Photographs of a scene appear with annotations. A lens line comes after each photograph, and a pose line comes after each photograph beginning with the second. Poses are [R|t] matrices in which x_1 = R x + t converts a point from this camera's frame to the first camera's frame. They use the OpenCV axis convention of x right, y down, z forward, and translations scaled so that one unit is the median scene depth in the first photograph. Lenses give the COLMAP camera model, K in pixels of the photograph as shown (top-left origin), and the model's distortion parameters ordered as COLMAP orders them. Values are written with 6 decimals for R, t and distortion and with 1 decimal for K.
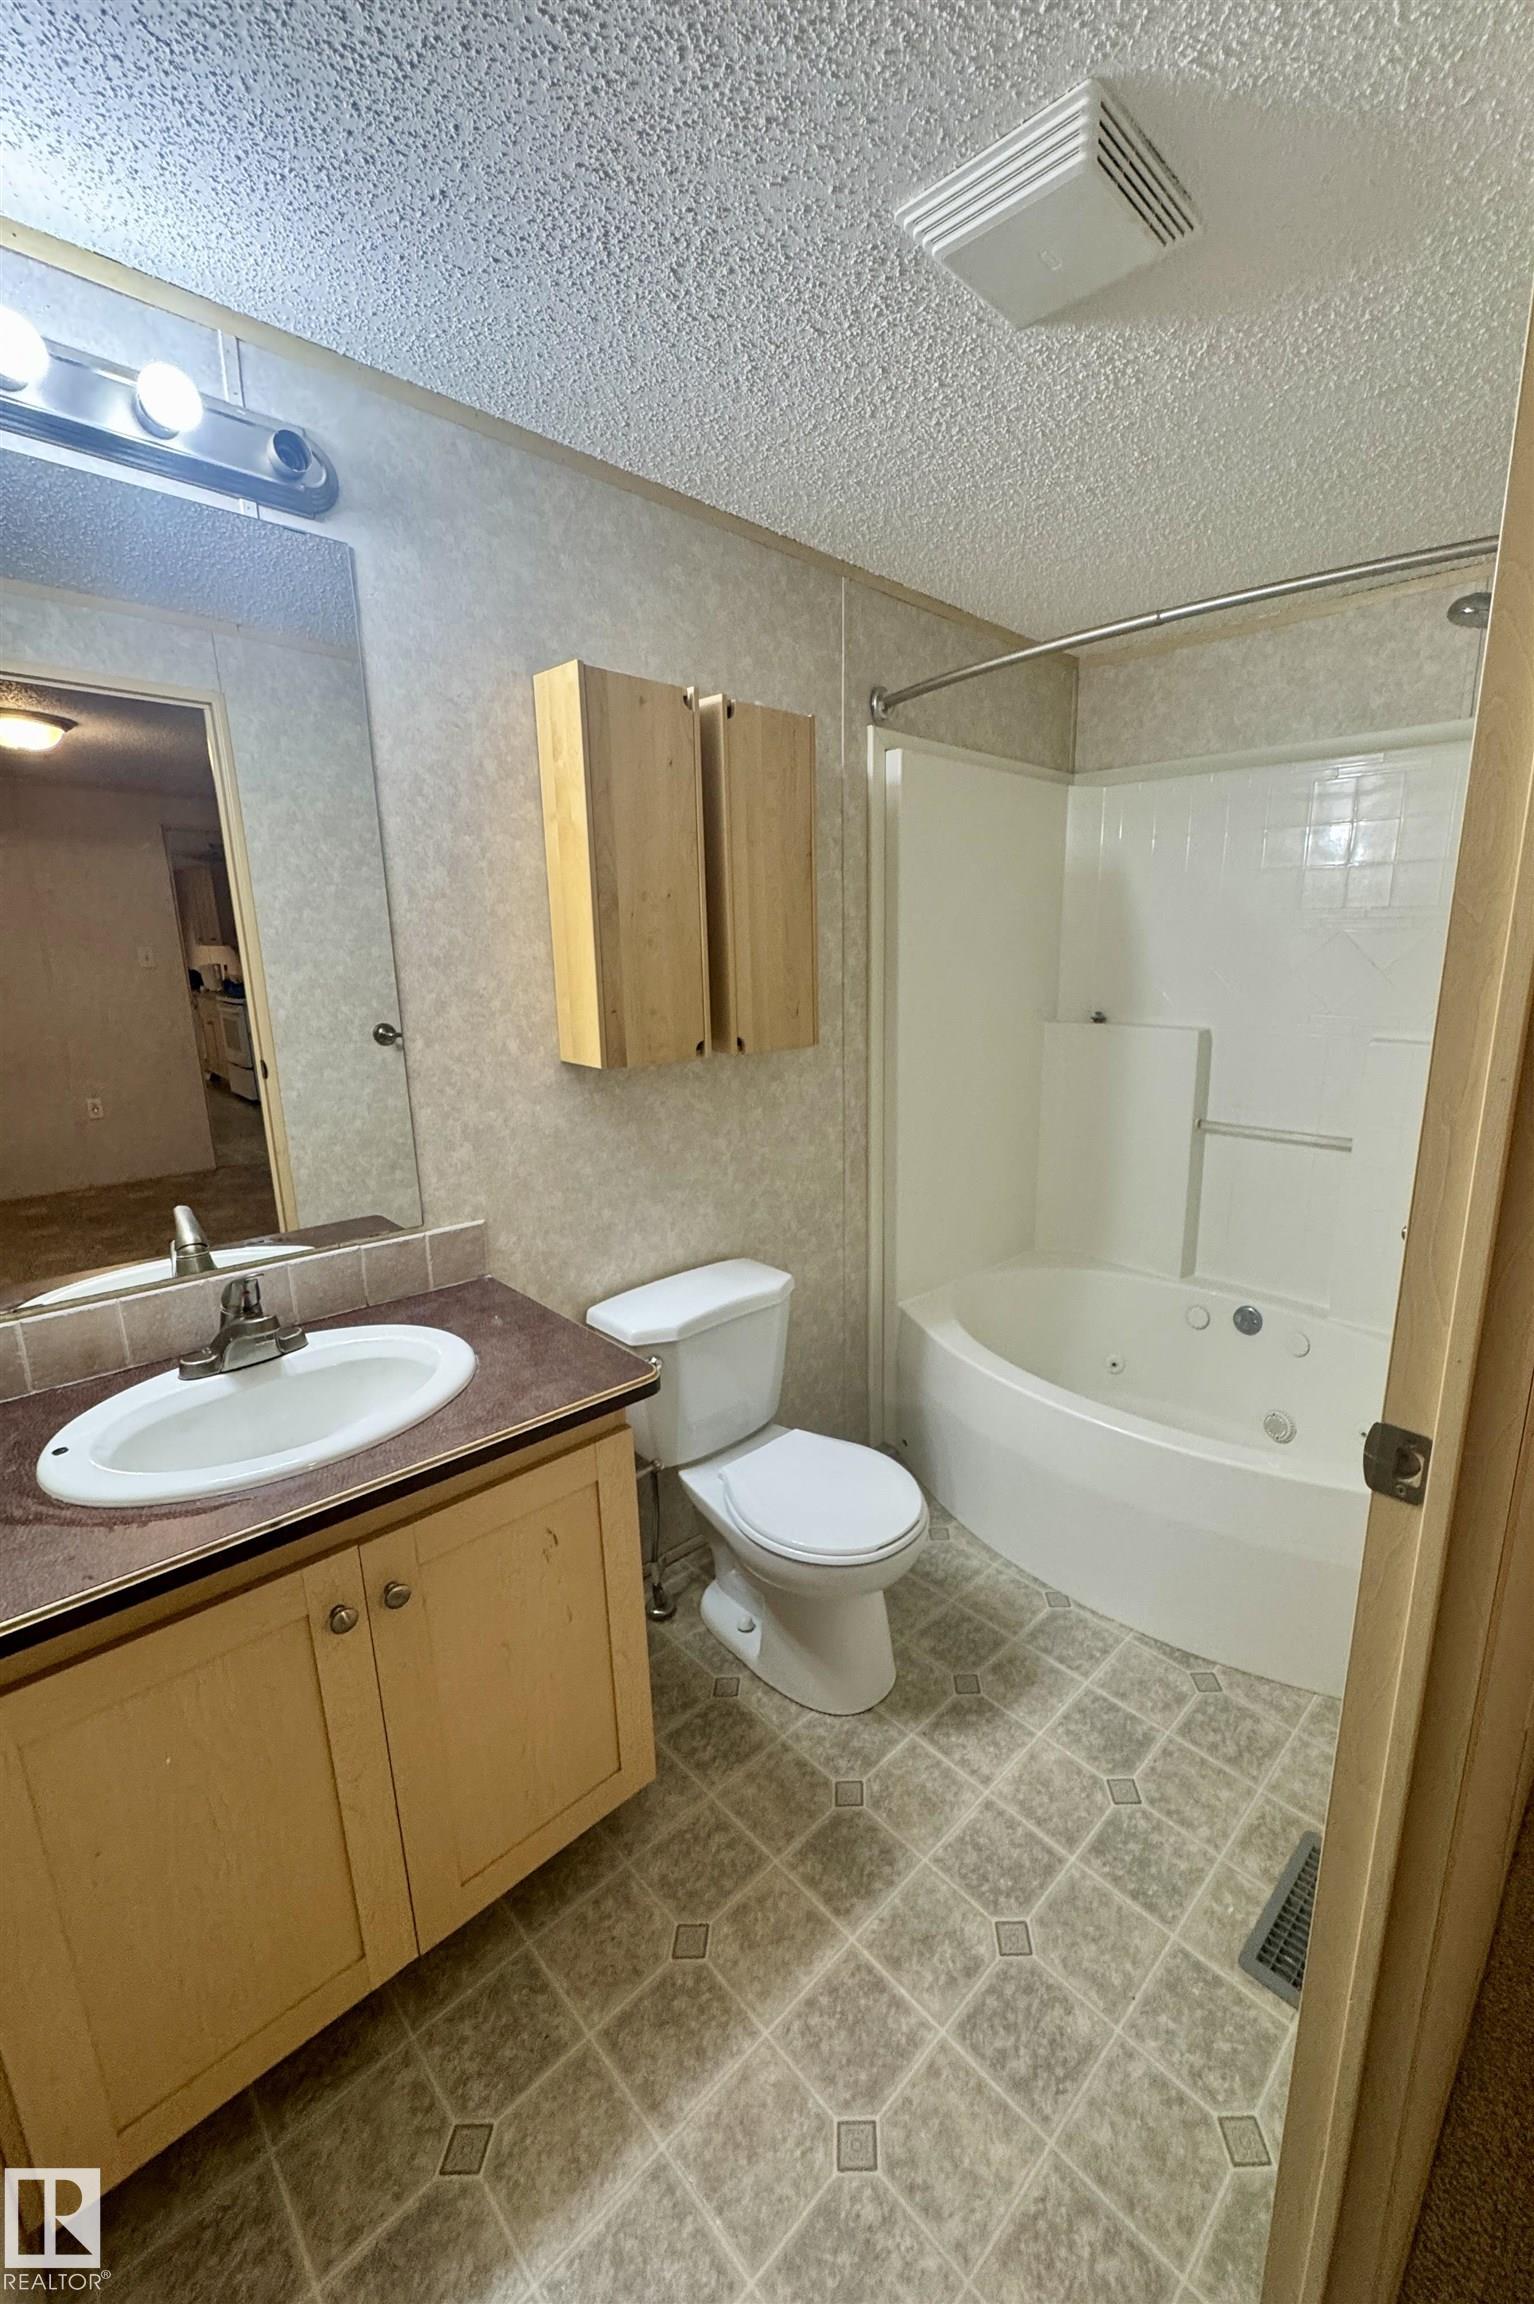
lens RADIAL K [[899.2, 0, 870.9], [0, 899.2, 1145.4], [0, 0, 1]] dist [-0.008685, 0.000012]
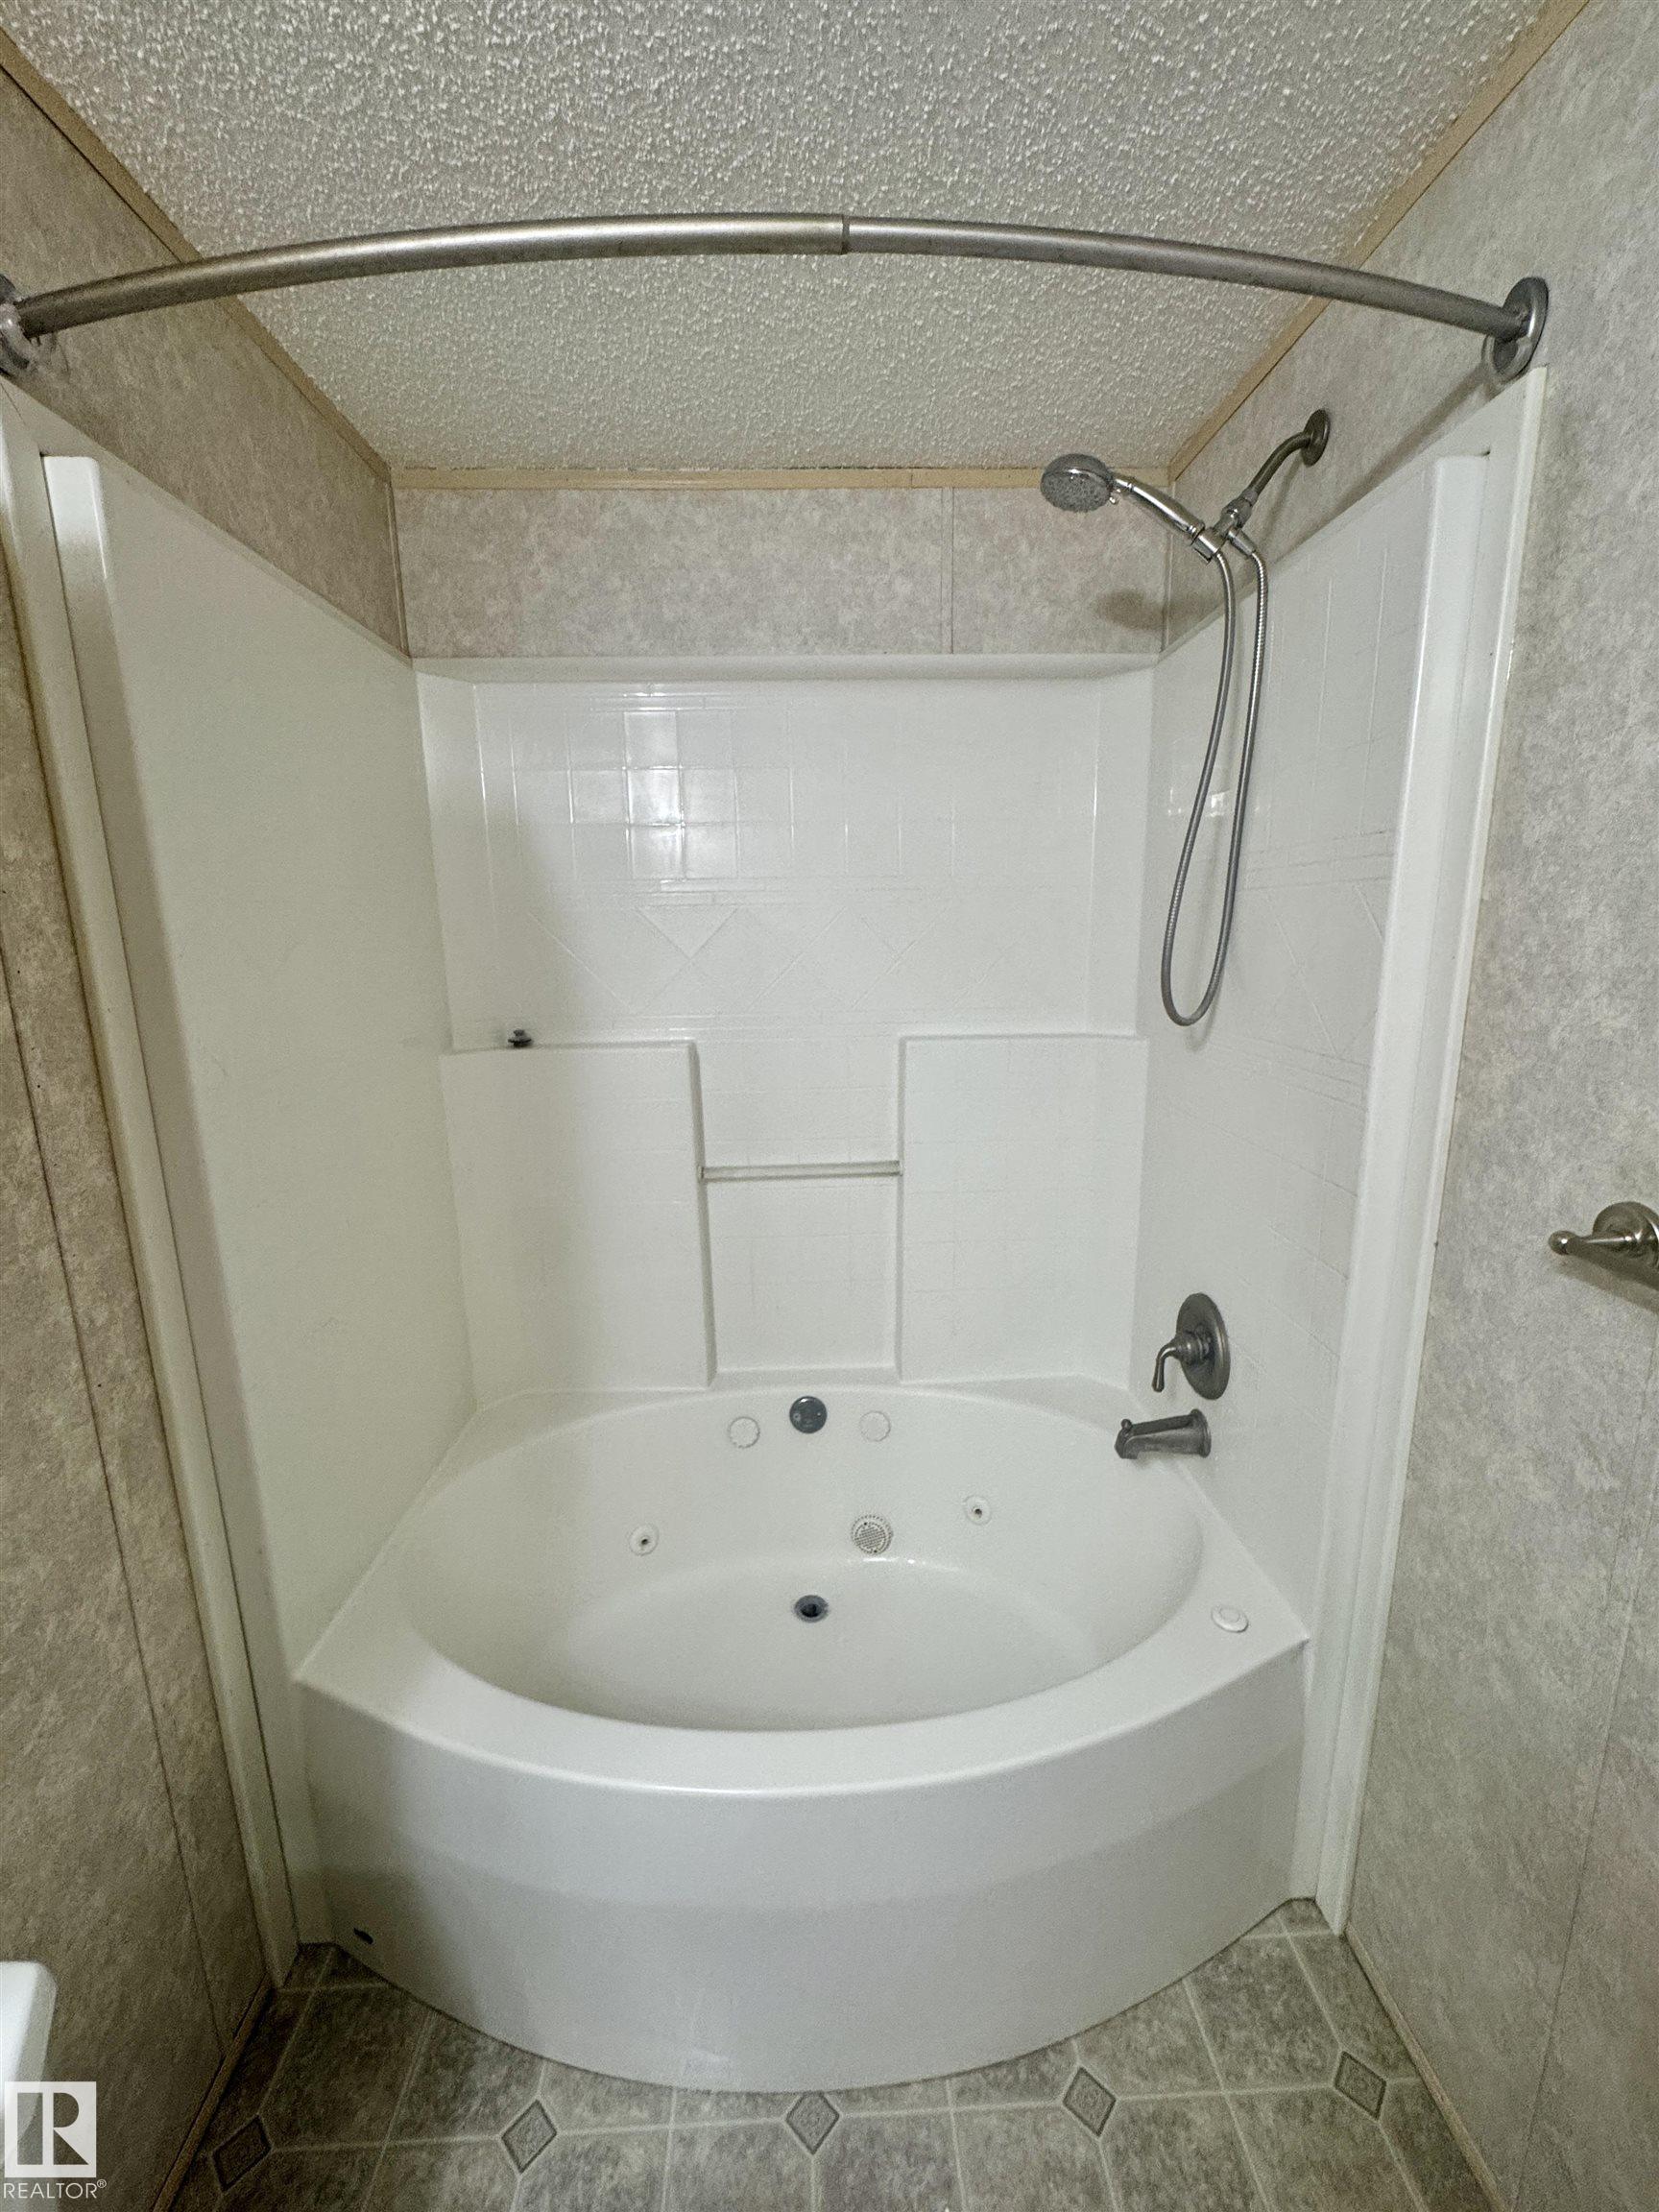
lens RADIAL K [[881.6, 0, 835.2], [0, 881.6, 1105.7], [0, 0, 1]] dist [-0.003009, 0.000986]
pose [[0.700001, -0.153406, 0.697471, -0.049421], [0.169933, 0.984383, 0.045962, -0.099507], [-0.693629, 0.086350, 0.715138, 0.450804]]
